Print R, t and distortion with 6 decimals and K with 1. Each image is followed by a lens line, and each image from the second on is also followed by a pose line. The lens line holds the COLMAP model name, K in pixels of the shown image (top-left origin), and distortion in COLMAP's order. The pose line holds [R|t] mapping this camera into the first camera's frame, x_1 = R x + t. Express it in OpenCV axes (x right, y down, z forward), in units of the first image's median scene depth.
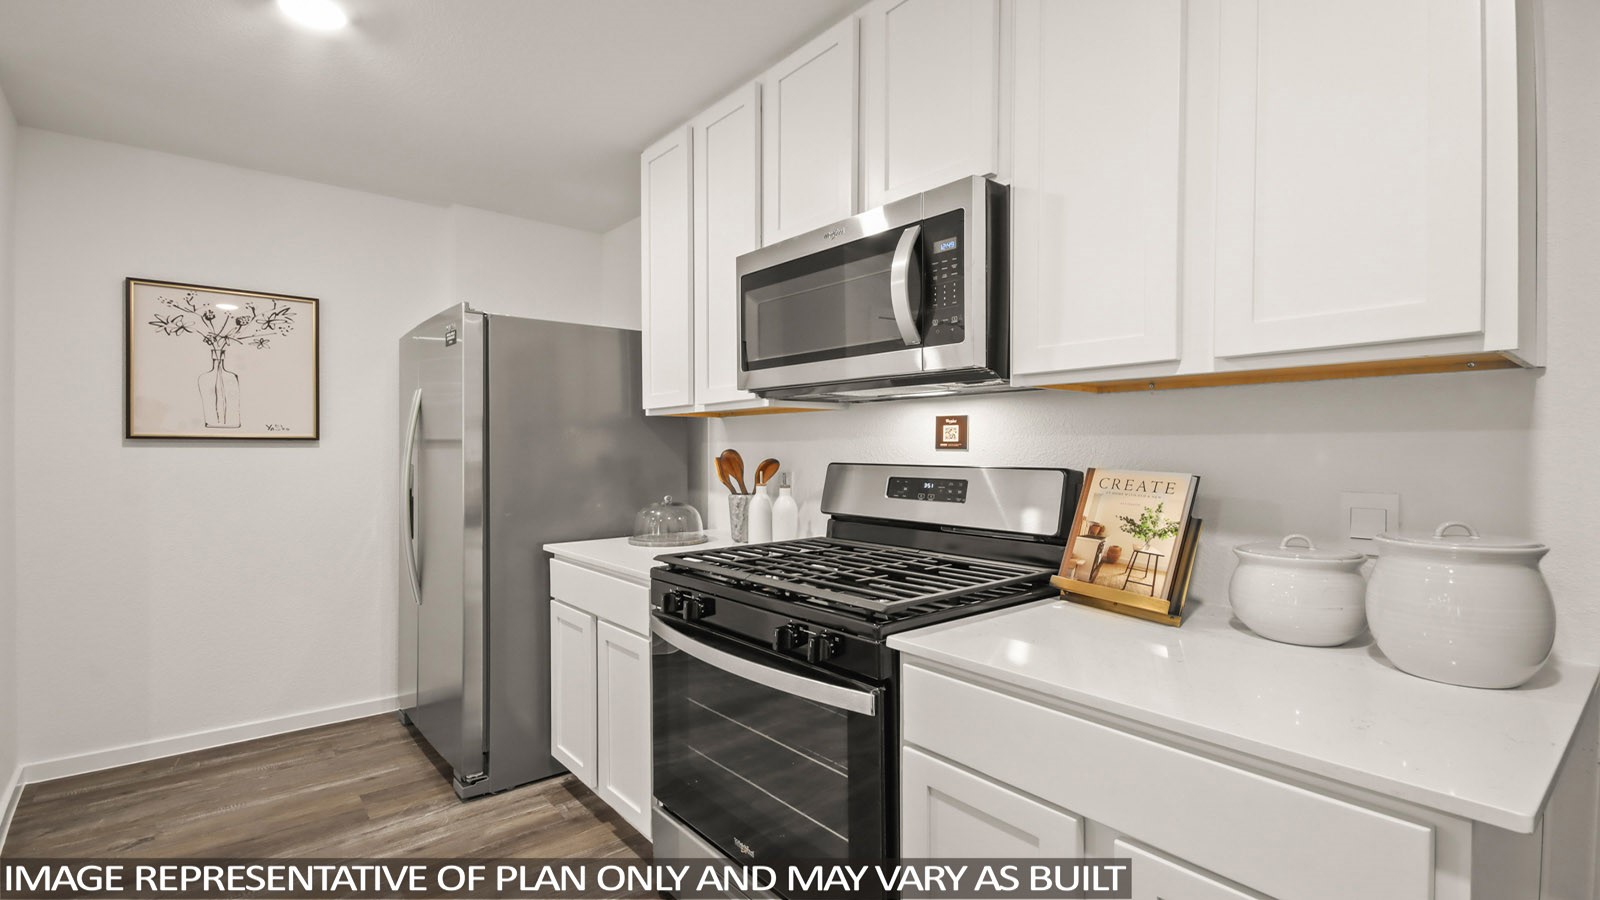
lens RADIAL K [[740.4, 0, 797.6], [0, 740.4, 443.9], [0, 0, 1]] dist [0.021877, 0.000709]
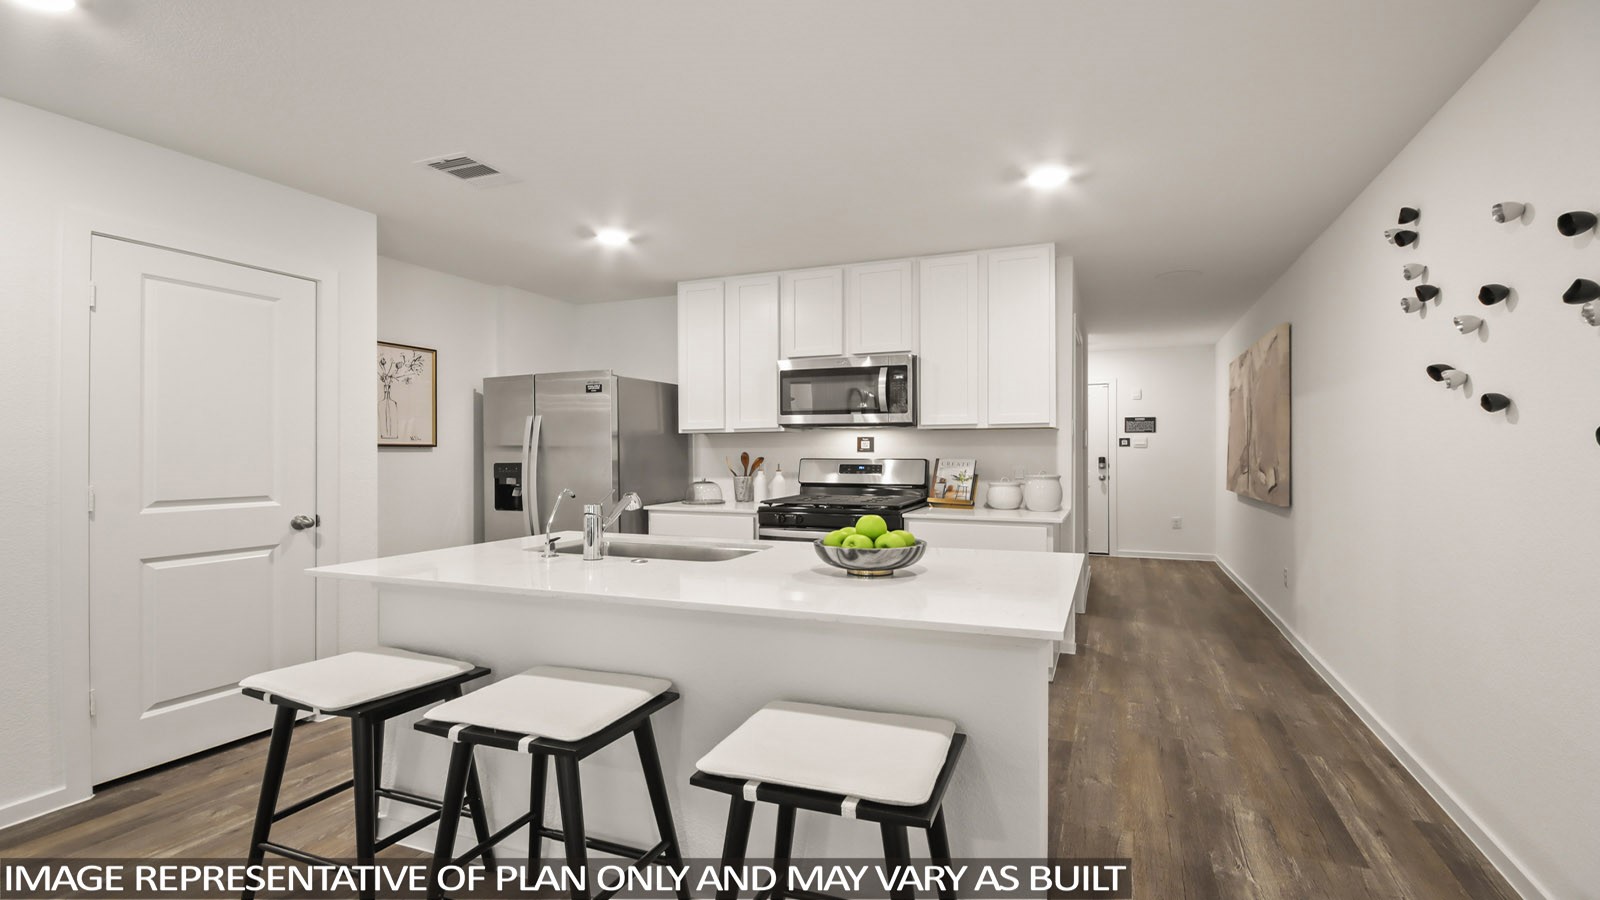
lens RADIAL K [[740.4, 0, 804.7], [0, 740.4, 451.3], [0, 0, 1]] dist [0.021877, 0.000709]
pose [[0.882773, -0.004087, 0.469782, -1.248015], [-0.000440, 0.999955, 0.009525, -0.018986], [-0.469799, -0.008615, 0.882731, -1.115596]]
